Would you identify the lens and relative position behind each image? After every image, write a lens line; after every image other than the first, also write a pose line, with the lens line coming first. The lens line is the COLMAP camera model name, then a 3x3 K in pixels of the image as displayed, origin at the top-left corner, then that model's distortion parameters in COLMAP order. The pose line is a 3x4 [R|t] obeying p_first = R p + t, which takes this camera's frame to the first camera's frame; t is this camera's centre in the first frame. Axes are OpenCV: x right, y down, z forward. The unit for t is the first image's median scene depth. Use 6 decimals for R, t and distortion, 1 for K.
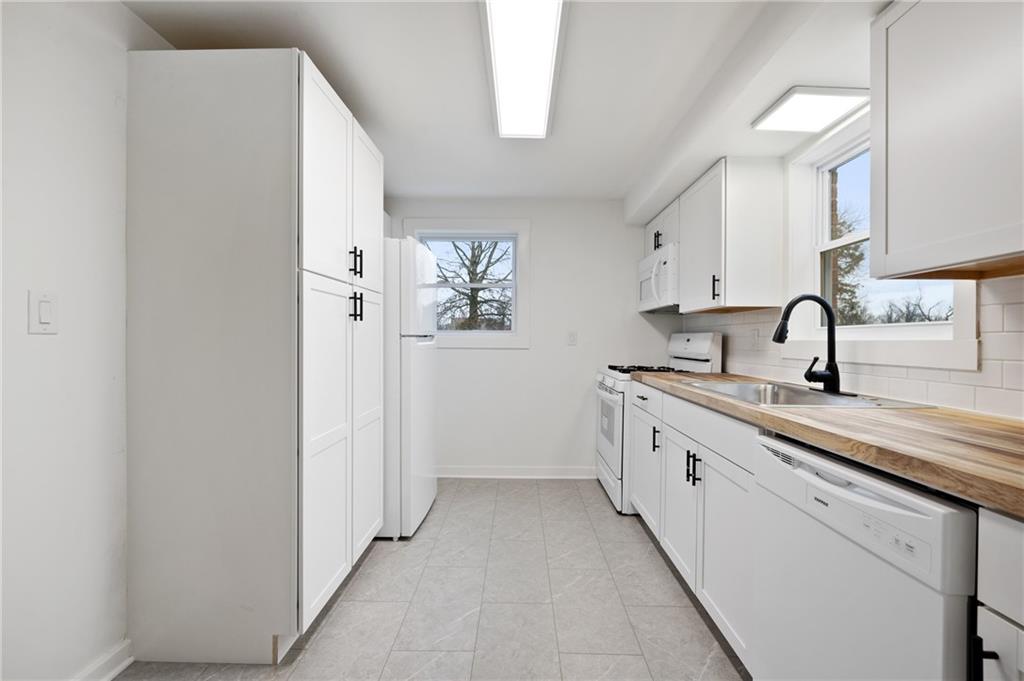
lens RADIAL K [[444.9, 0, 508.9], [0, 444.9, 340.7], [0, 0, 1]] dist [-0.010480, 0.000049]
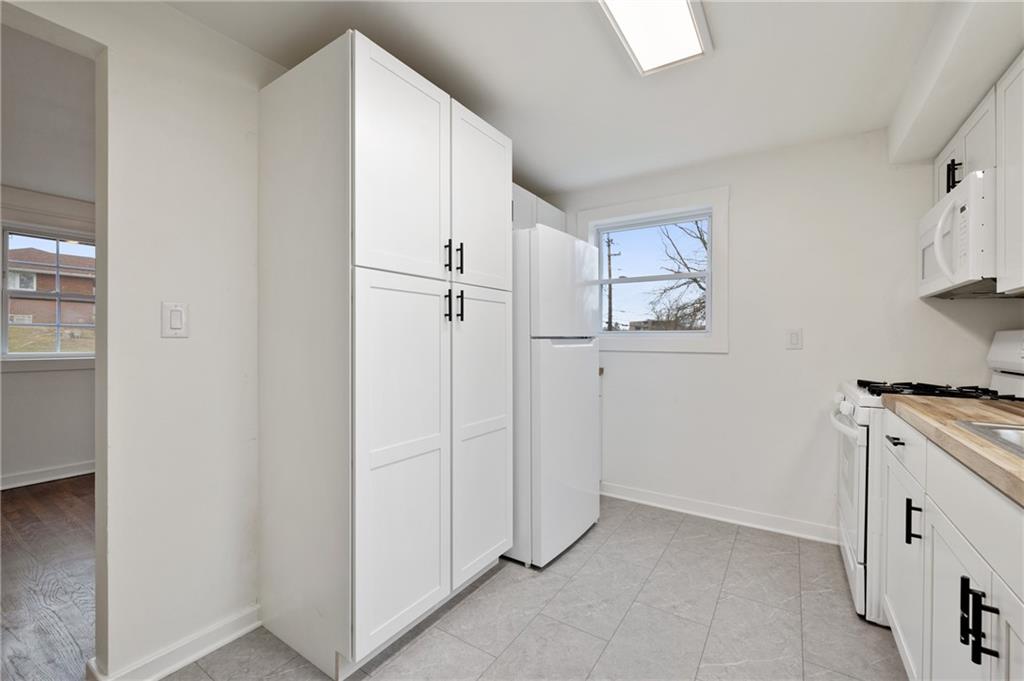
lens RADIAL K [[419.6, 0, 512.0], [0, 419.6, 340.5], [0, 0, 1]] dist [-0.004213, -0.000042]
pose [[0.845125, -0.002910, -0.534561, 0.175829], [-0.000178, 0.999984, -0.005725, -0.000438], [0.534569, 0.004934, 0.845111, 0.276960]]
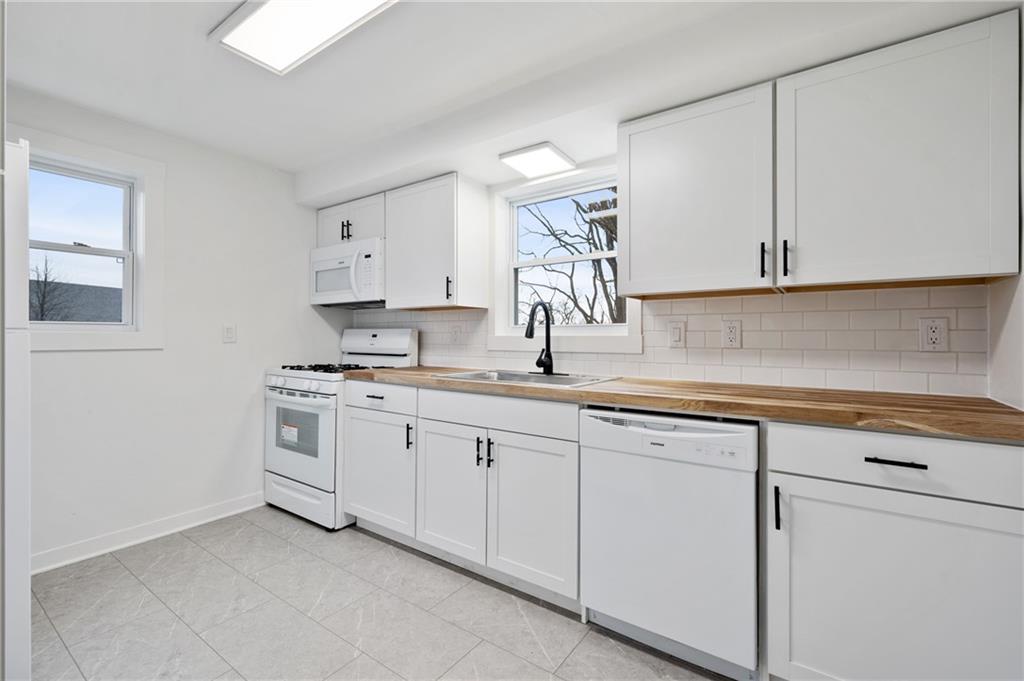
lens RADIAL K [[448.7, 0, 512.7], [0, 448.7, 336.2], [0, 0, 1]] dist [-0.001586, -0.000322]
pose [[0.559064, -0.006266, 0.829101, -0.345693], [0.004207, 0.999980, 0.004721, -0.005047], [-0.829114, 0.000848, 0.559079, 0.231091]]
